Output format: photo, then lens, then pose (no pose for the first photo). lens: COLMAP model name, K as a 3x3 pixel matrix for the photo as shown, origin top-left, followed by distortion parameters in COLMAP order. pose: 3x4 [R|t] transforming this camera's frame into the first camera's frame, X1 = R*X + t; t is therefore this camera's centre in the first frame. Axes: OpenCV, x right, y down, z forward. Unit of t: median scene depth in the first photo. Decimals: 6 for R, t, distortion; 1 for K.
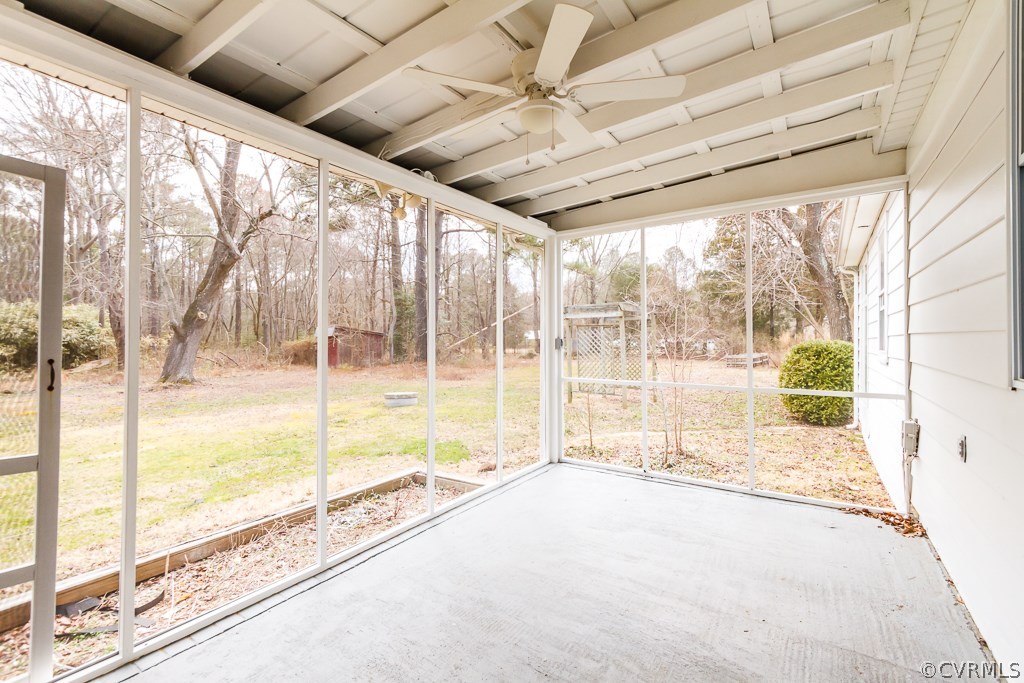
lens RADIAL K [[473.6, 0, 512.0], [0, 473.6, 341.5], [0, 0, 1]] dist [0.000612, 0.000126]
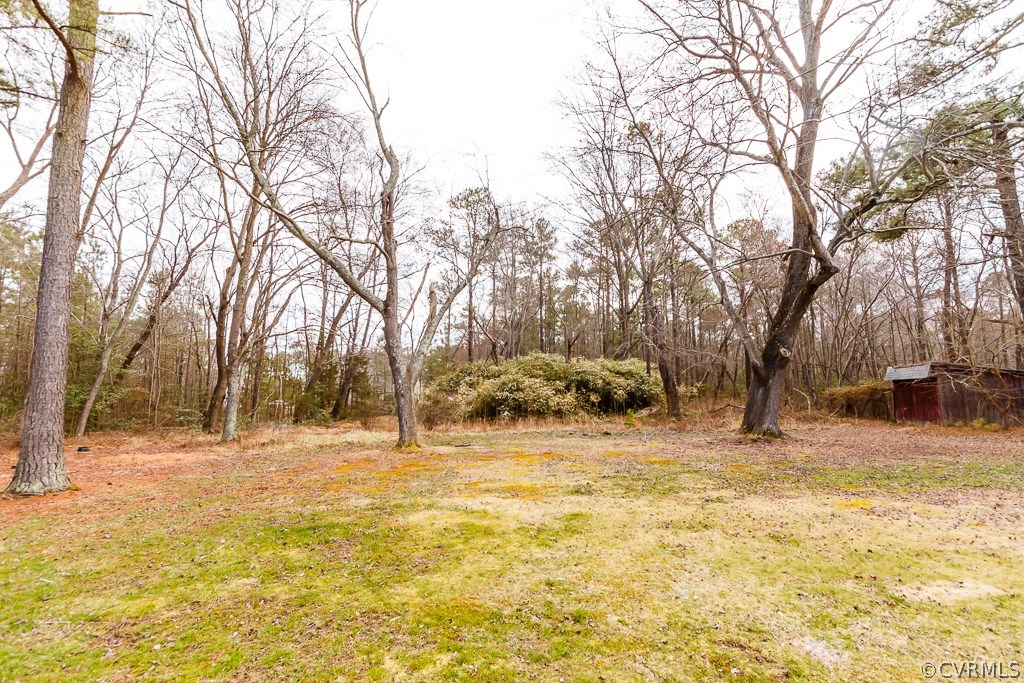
lens RADIAL K [[473.6, 0, 512.0], [0, 473.6, 341.5], [0, 0, 1]] dist [0.000612, 0.000126]
pose [[0.589104, -0.094691, -0.802490, -0.196065], [0.008363, 0.993772, -0.111122, 0.008826], [0.808014, 0.058751, 0.586227, 0.103746]]
